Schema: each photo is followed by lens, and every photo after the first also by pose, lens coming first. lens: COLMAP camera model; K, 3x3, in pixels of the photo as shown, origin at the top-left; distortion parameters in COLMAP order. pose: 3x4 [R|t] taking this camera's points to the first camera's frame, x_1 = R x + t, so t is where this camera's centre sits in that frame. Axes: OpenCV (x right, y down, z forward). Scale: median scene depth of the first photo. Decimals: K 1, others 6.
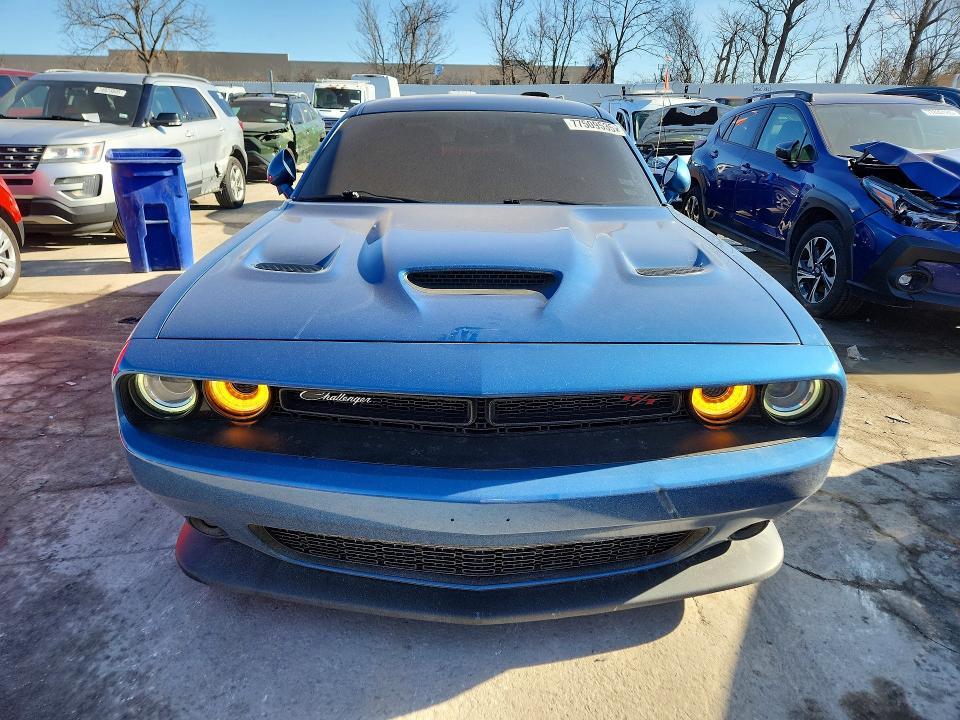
lens RADIAL K [[701.1, 0, 480.0], [0, 701.1, 360.0], [0, 0, 1]] dist [0.001971, -0.000163]
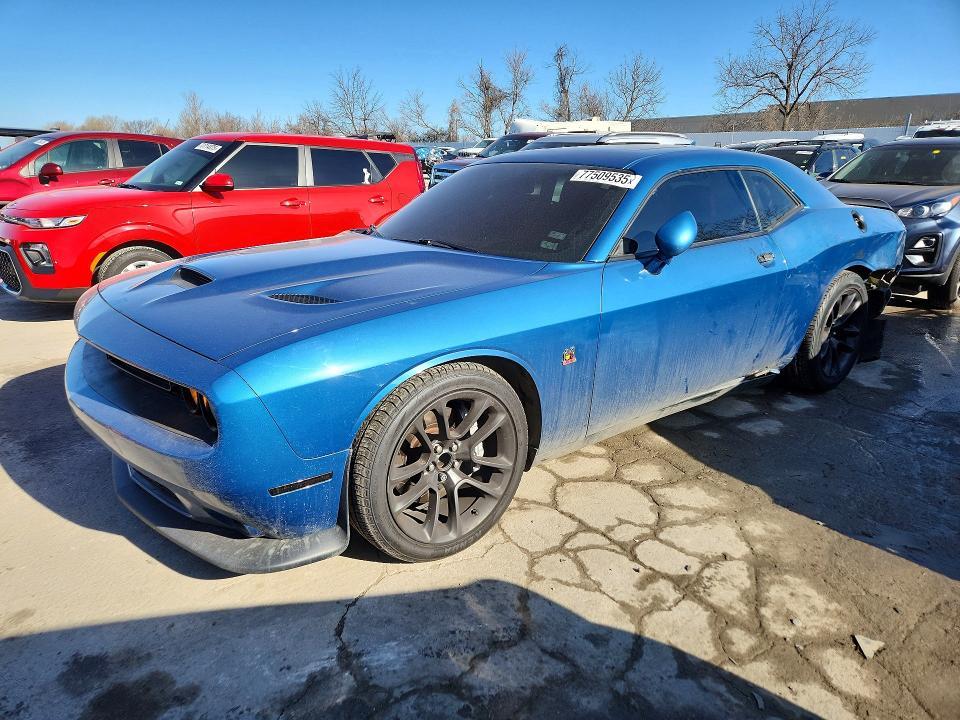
lens RADIAL K [[701.1, 0, 480.0], [0, 701.1, 360.0], [0, 0, 1]] dist [0.001971, -0.000163]
pose [[0.589912, 0.202056, -0.781778, 0.159392], [-0.250969, 0.966114, 0.060323, -0.020186], [0.767475, 0.160617, 0.620632, 0.060541]]
